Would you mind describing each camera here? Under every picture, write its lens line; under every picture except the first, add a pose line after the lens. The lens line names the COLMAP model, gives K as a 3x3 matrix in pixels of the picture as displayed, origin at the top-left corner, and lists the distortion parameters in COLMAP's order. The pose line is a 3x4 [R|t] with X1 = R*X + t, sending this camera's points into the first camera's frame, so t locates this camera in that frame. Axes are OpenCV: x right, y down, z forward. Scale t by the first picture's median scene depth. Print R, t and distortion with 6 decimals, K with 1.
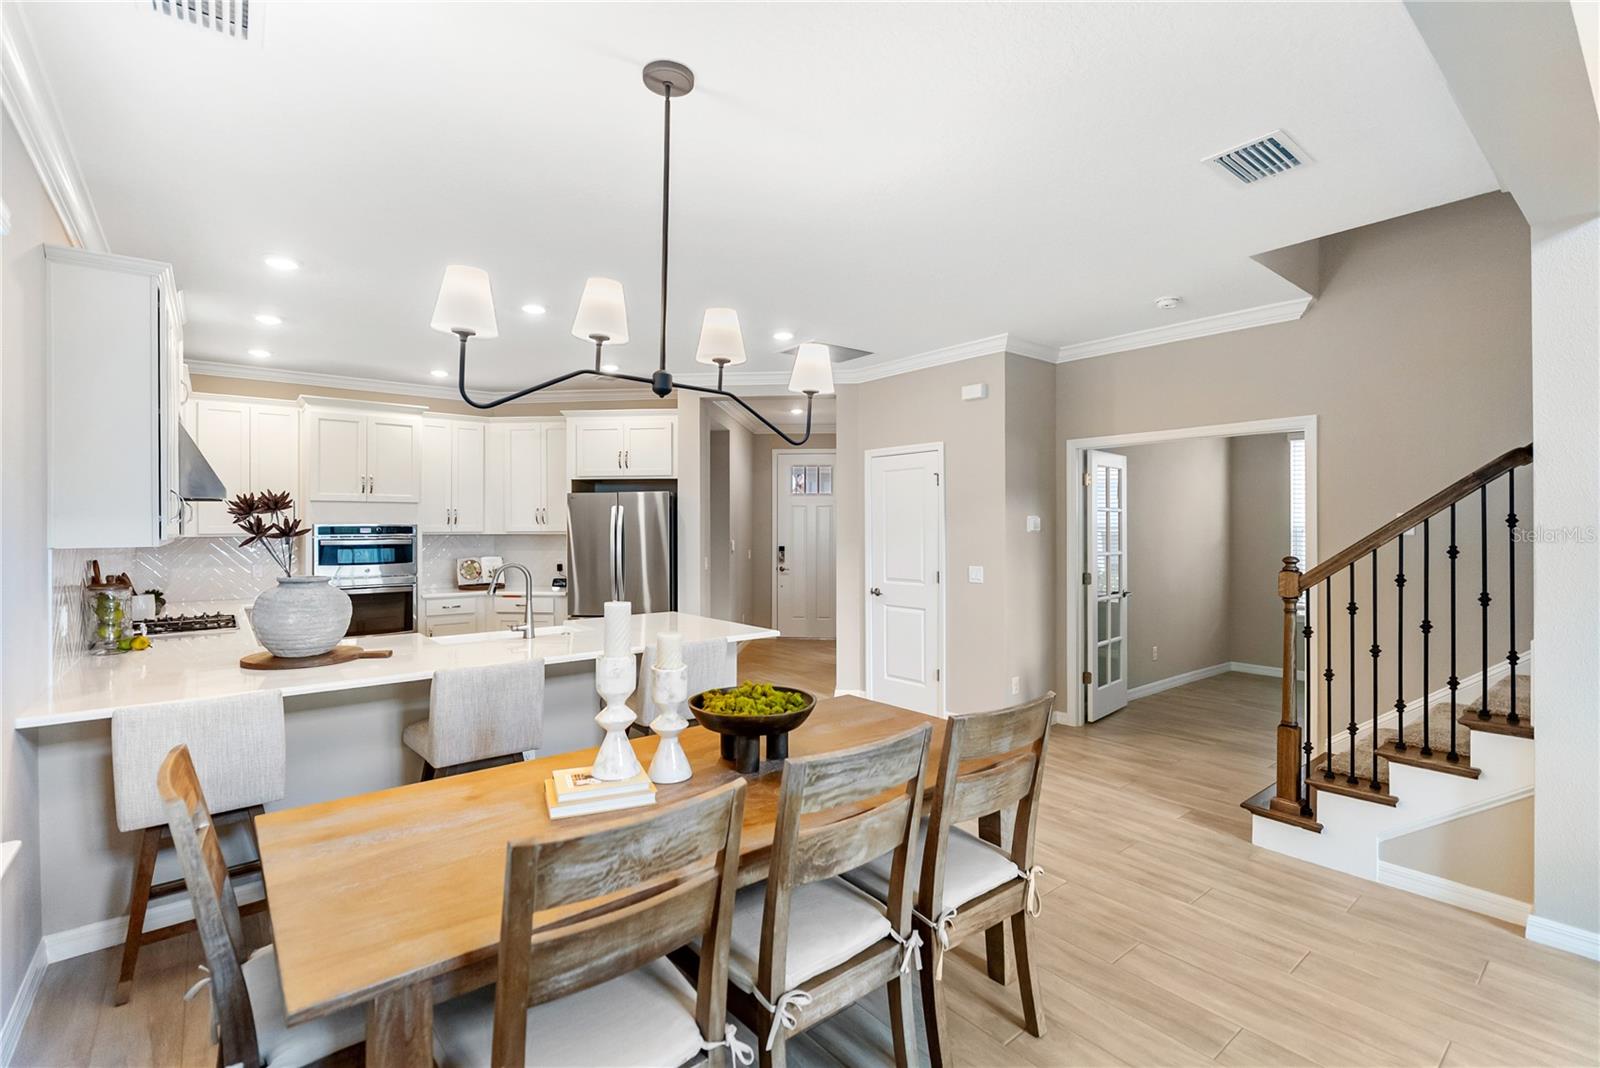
lens RADIAL K [[722.0, 0, 793.0], [0, 722.0, 521.0], [0, 0, 1]] dist [-0.005884, 0.000056]
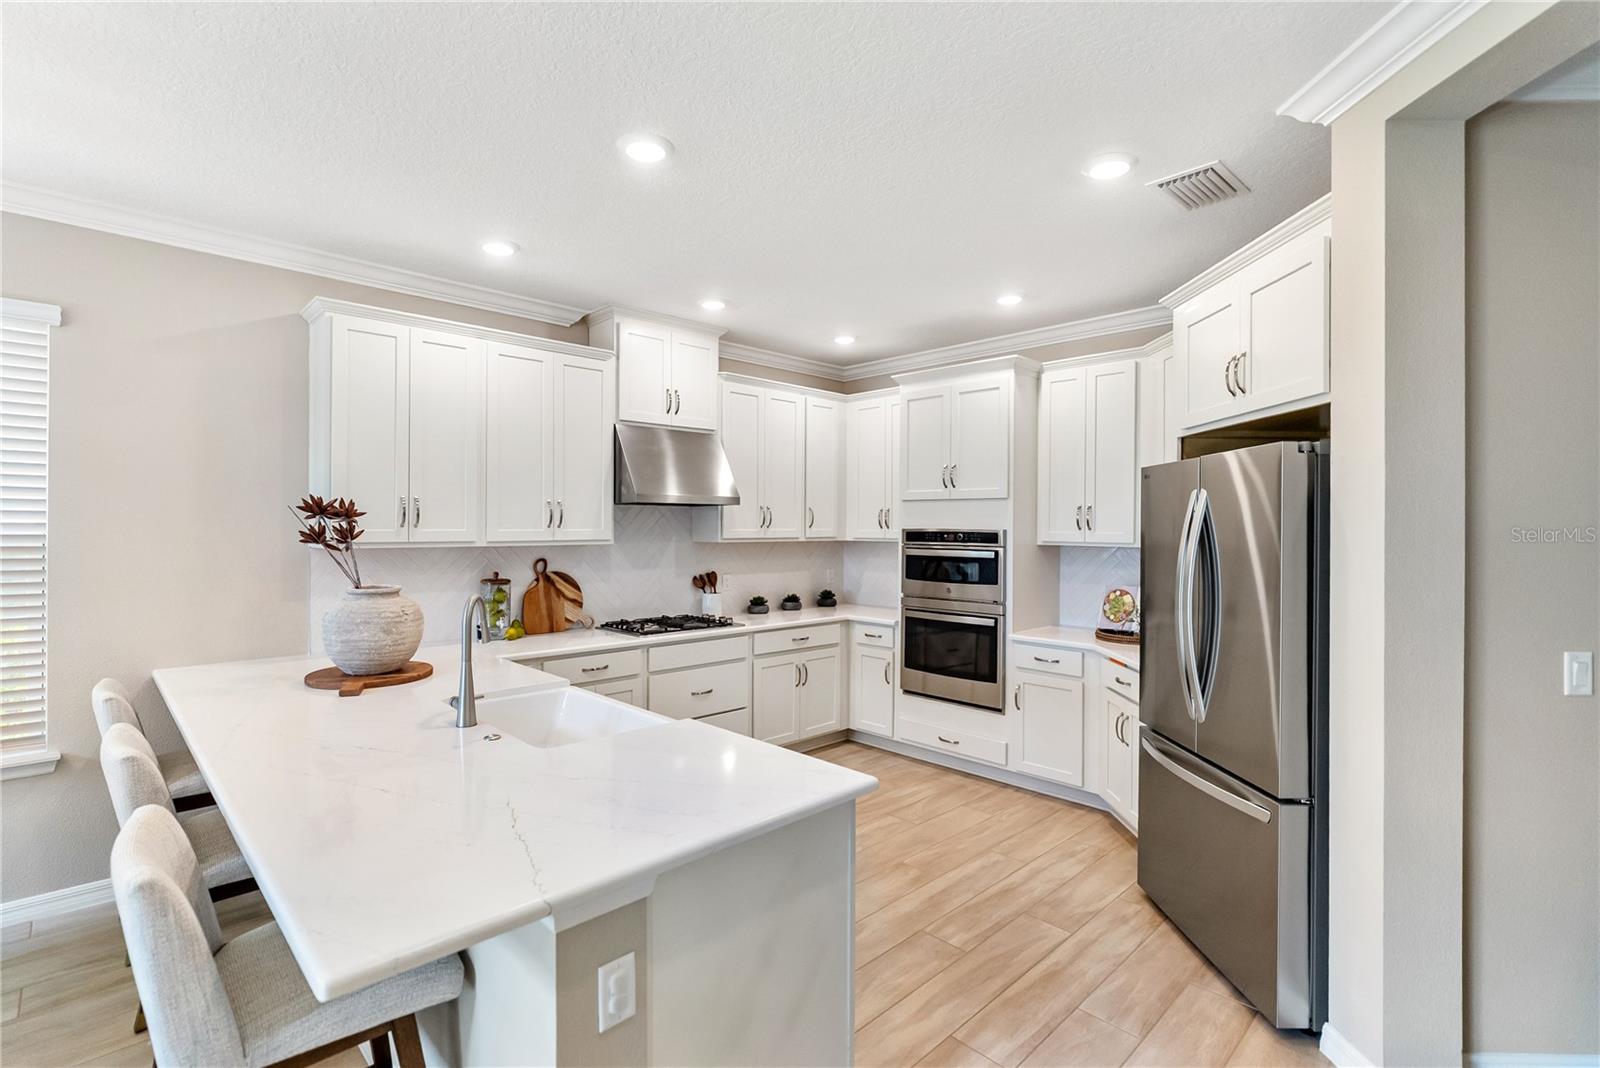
lens RADIAL K [[744.4, 0, 798.3], [0, 744.4, 525.4], [0, 0, 1]] dist [-0.002578, 0.000971]
pose [[0.098051, 0.004029, -0.995173, 0.158212], [0.001223, 0.999991, 0.004169, -0.002835], [0.995181, -0.001626, 0.098045, 0.721480]]
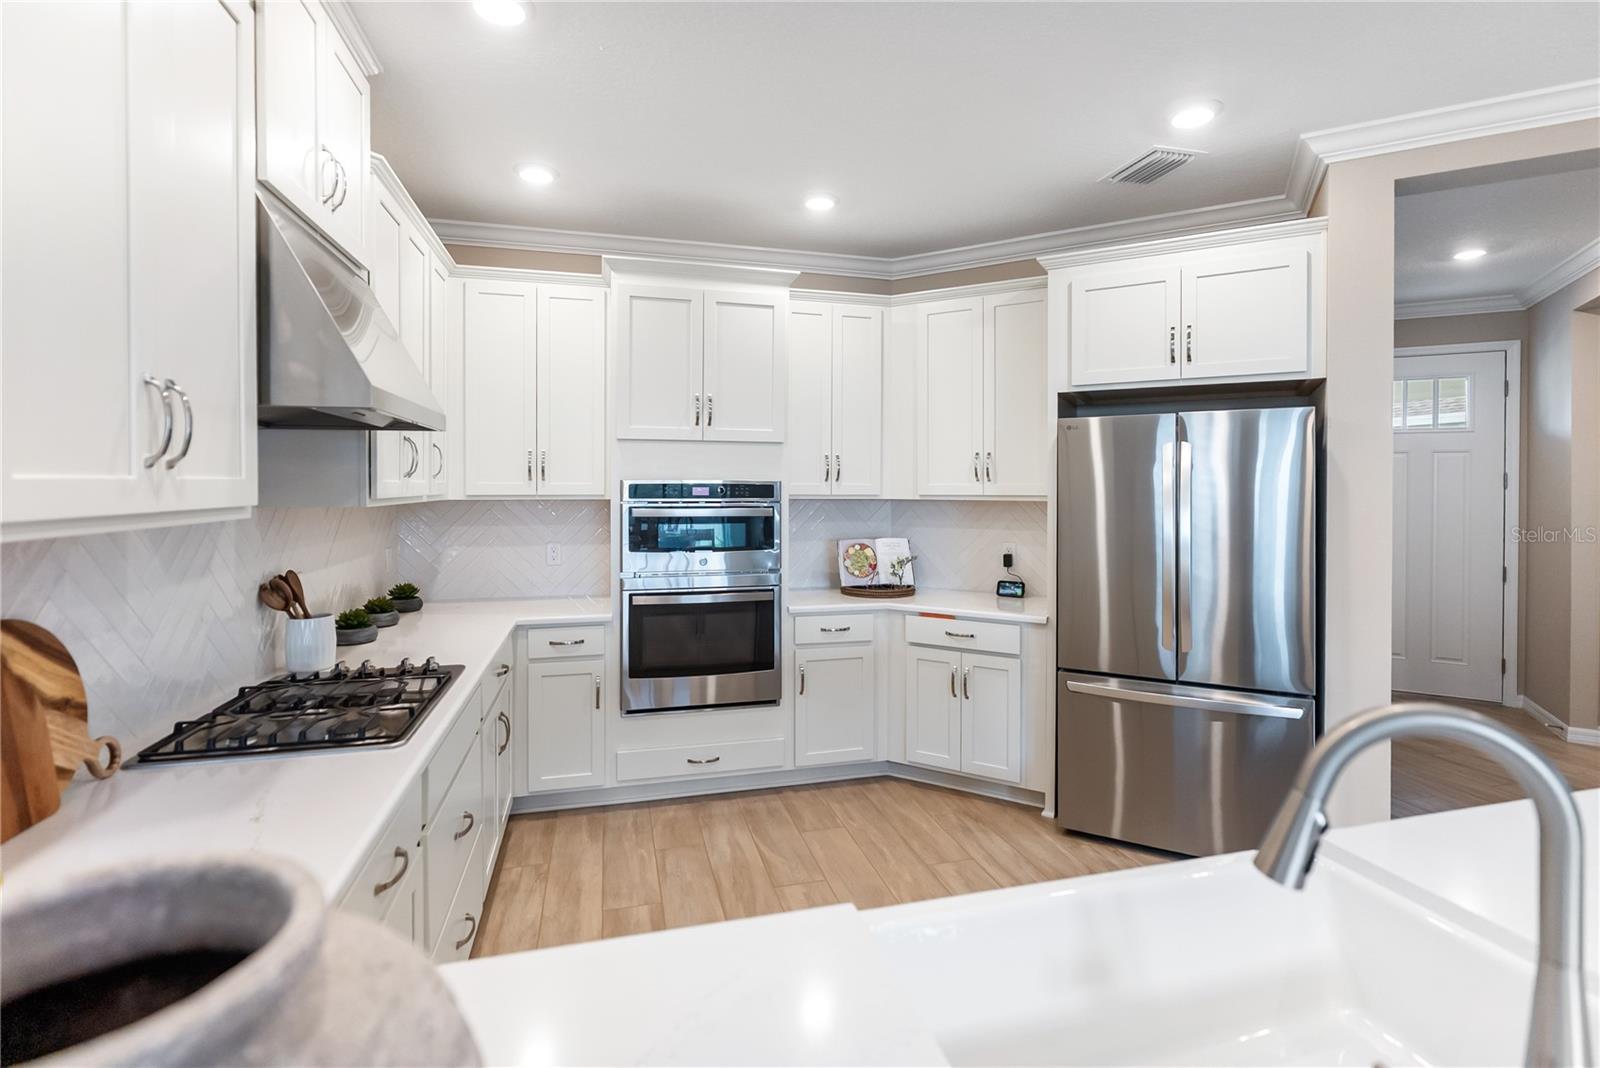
lens RADIAL K [[736.3, 0, 804.9], [0, 736.3, 488.0], [0, 0, 1]] dist [-0.020370, 0.012027]
pose [[0.915353, 0.007273, -0.402586, -0.268099], [-0.003292, 0.999939, 0.010580, 0.003725], [0.402638, -0.008359, 0.915321, 0.472823]]
